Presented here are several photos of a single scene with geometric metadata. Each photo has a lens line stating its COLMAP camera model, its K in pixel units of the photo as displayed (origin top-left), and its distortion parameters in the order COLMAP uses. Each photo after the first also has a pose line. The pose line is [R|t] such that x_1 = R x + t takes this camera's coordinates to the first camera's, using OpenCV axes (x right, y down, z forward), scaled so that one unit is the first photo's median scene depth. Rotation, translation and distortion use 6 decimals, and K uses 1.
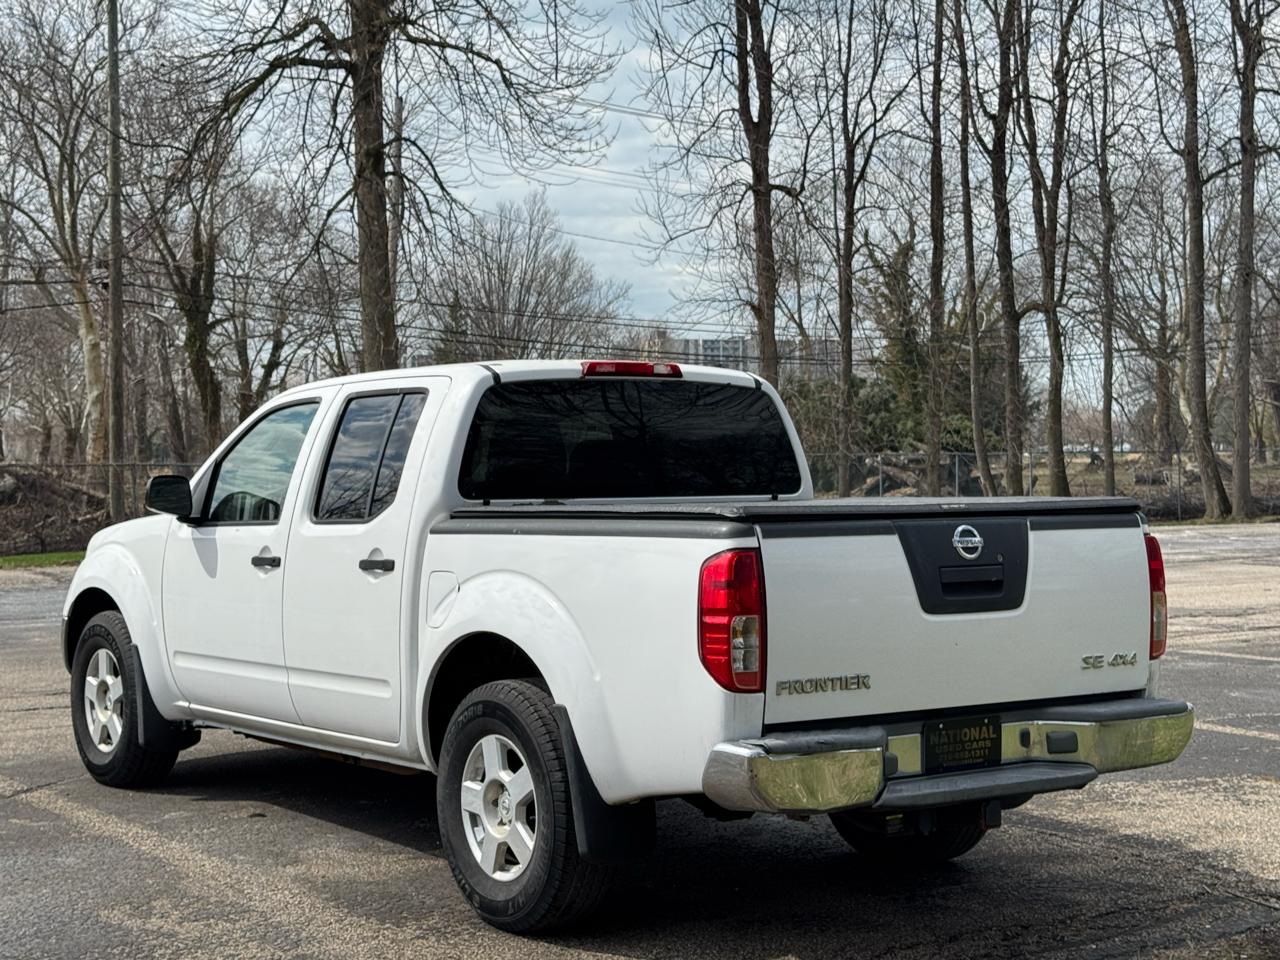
lens RADIAL K [[2040.5, 0, 638.4], [0, 2040.5, 485.3], [0, 0, 1]] dist [0.139633, 0.000000]
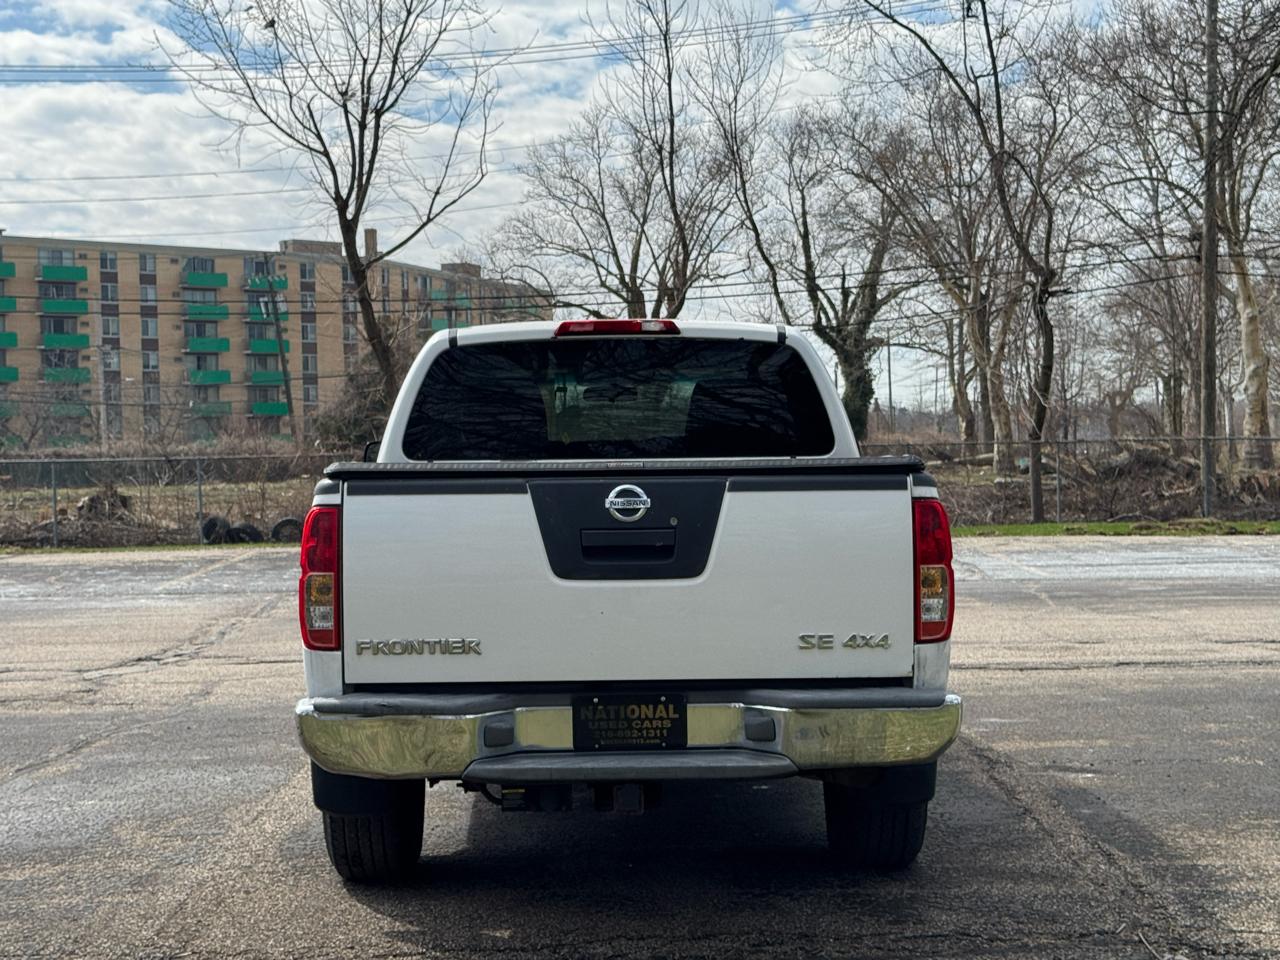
lens RADIAL K [[2040.5, 0, 638.1], [0, 2040.5, 477.9], [0, 0, 1]] dist [0.139633, 0.000000]
pose [[0.824456, 0.003219, -0.565917, 0.534709], [0.001076, 0.999973, 0.007255, 0.007652], [0.565925, -0.006590, 0.824430, 0.192268]]
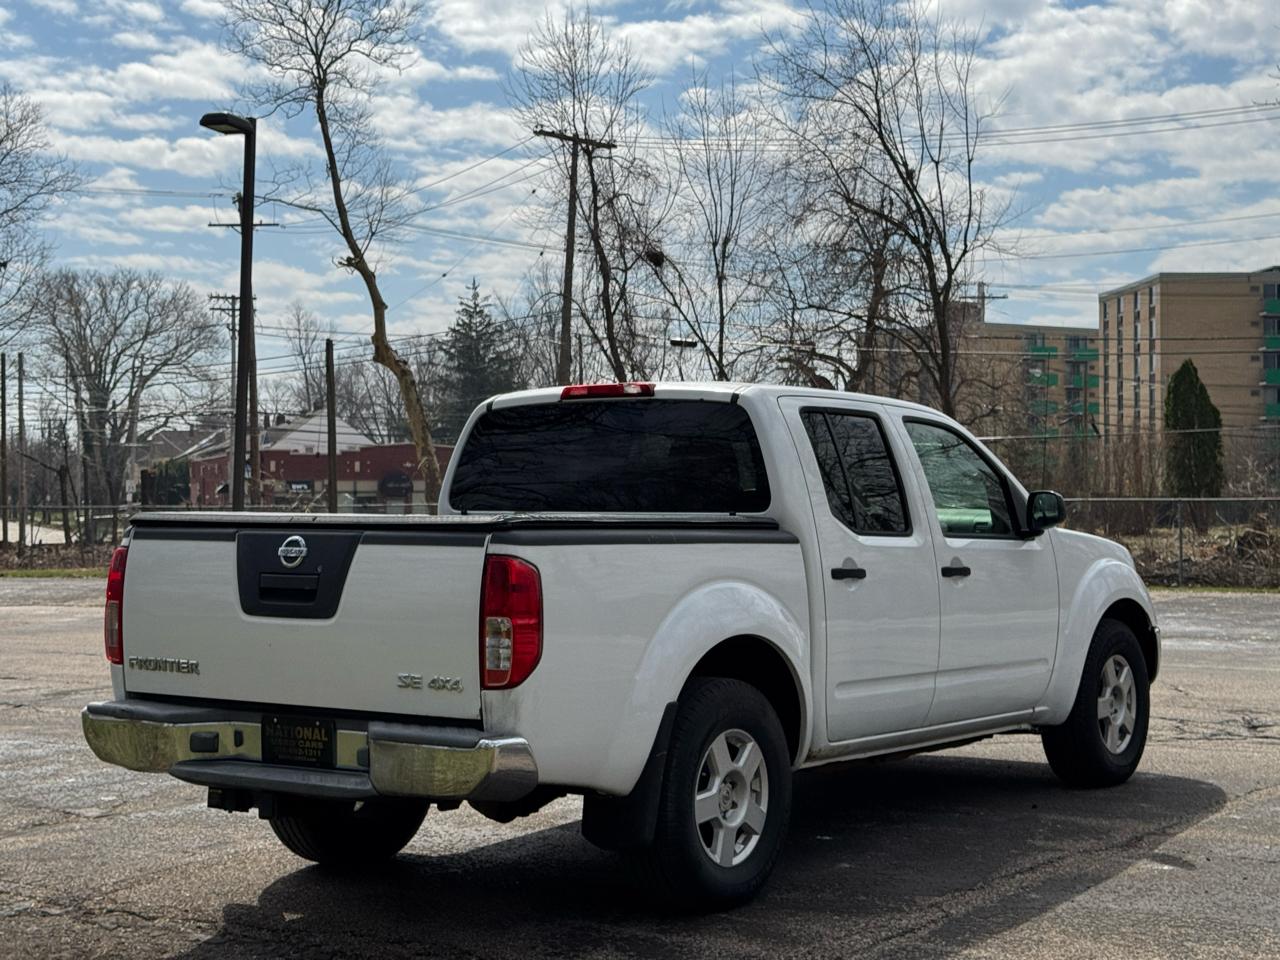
lens RADIAL K [[2040.5, 0, 633.7], [0, 2040.5, 493.8], [0, 0, 1]] dist [0.139633, 0.000000]
pose [[0.328438, 0.004866, -0.944513, 0.960165], [-0.012235, 0.999925, 0.000897, -0.004441], [0.944446, 0.011261, 0.328473, 0.638283]]
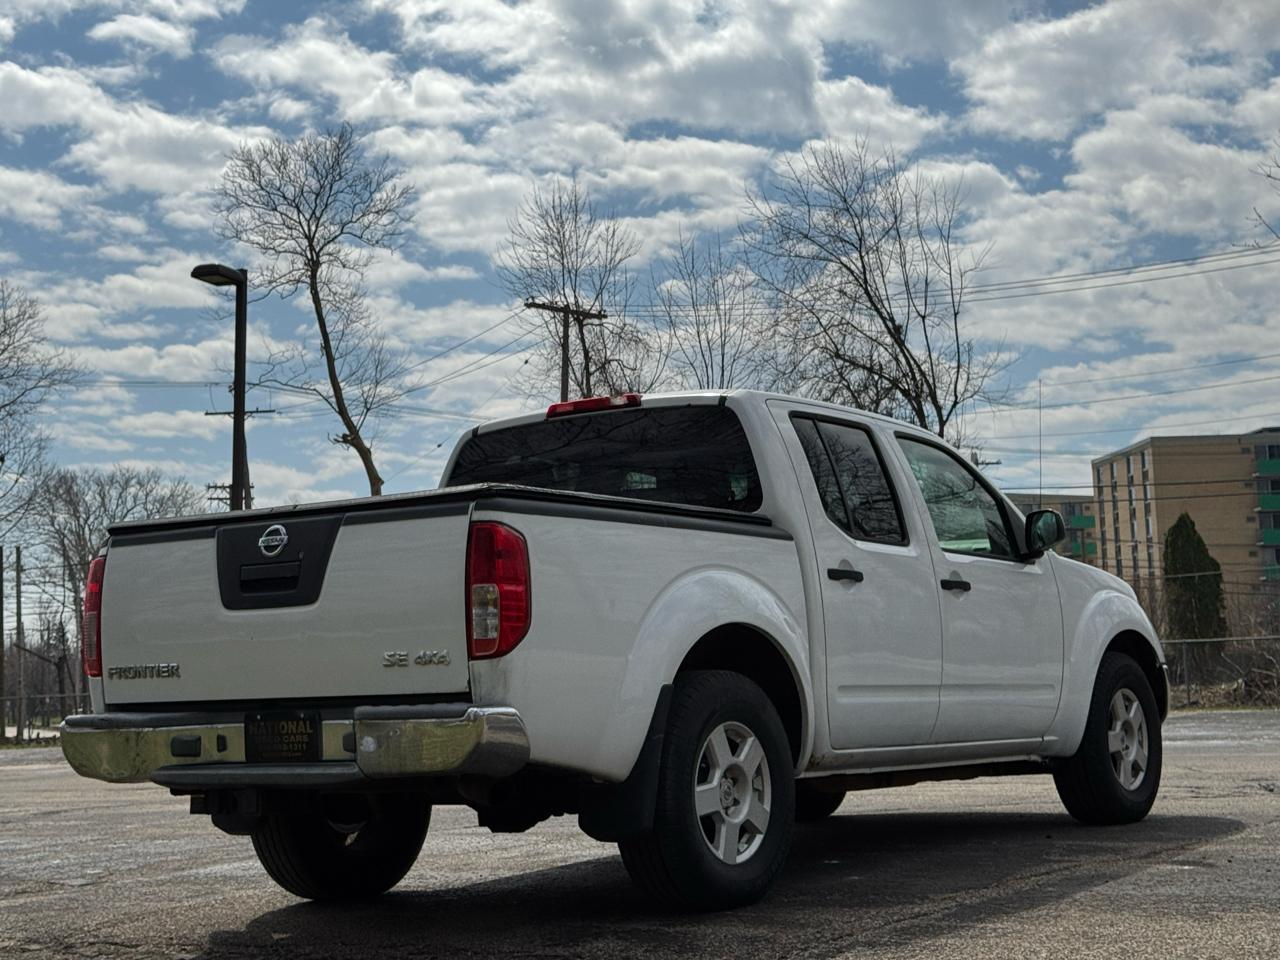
lens RADIAL K [[2040.5, 0, 635.7], [0, 2040.5, 500.3], [0, 0, 1]] dist [0.139633, 0.000000]
pose [[0.328099, -0.088806, -0.940460, 0.941123], [0.020056, 0.996002, -0.087053, 0.079351], [0.944430, 0.009701, 0.328568, 0.649673]]
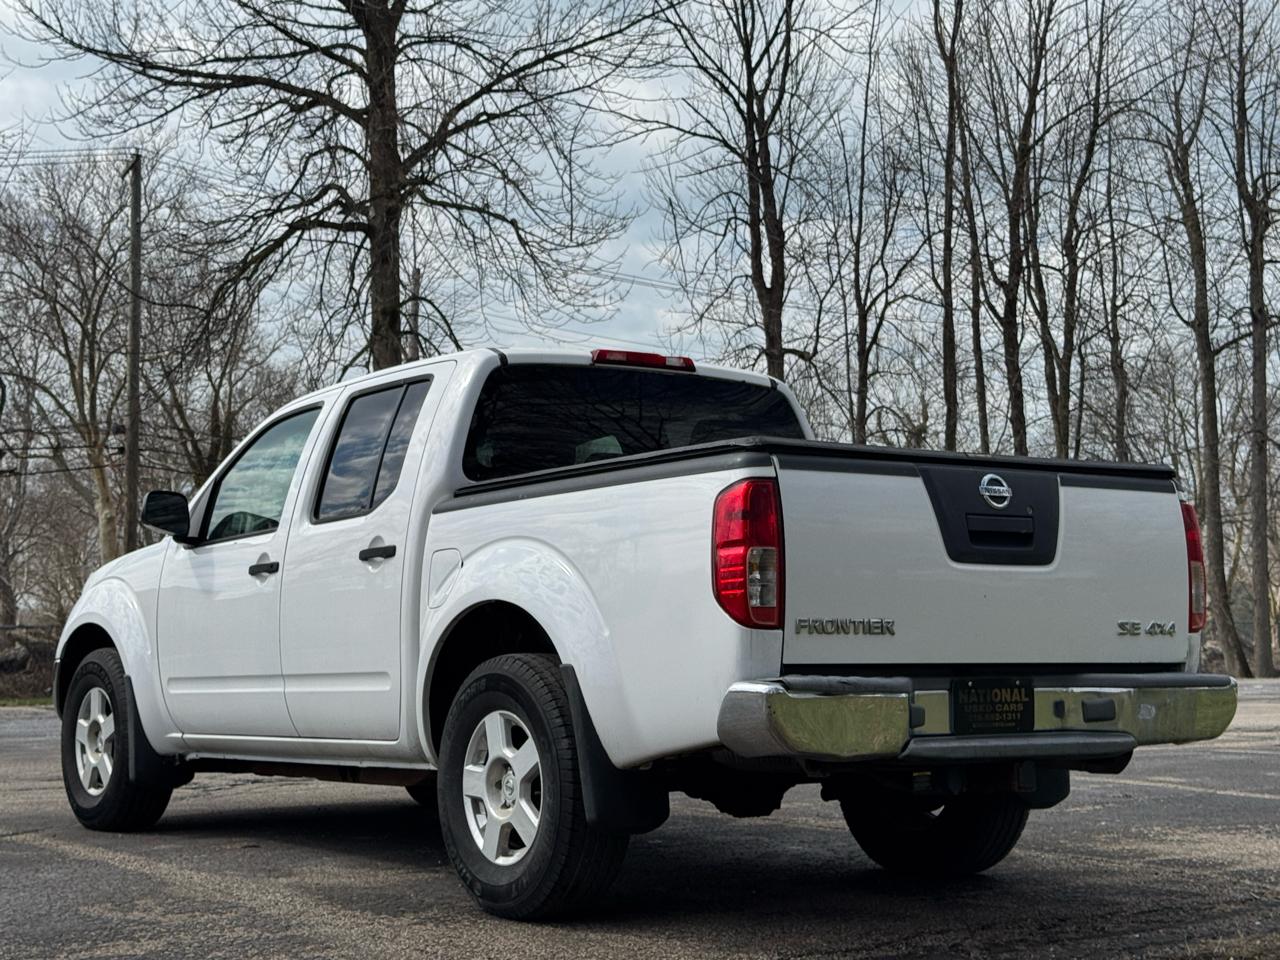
lens RADIAL K [[2040.5, 0, 637.1], [0, 2040.5, 492.1], [0, 0, 1]] dist [0.139633, 0.000000]
pose [[0.999970, -0.000790, -0.007722, 0.001283], [0.000093, 0.995956, -0.089845, 0.088823], [0.007762, 0.089841, 0.995926, 0.039345]]
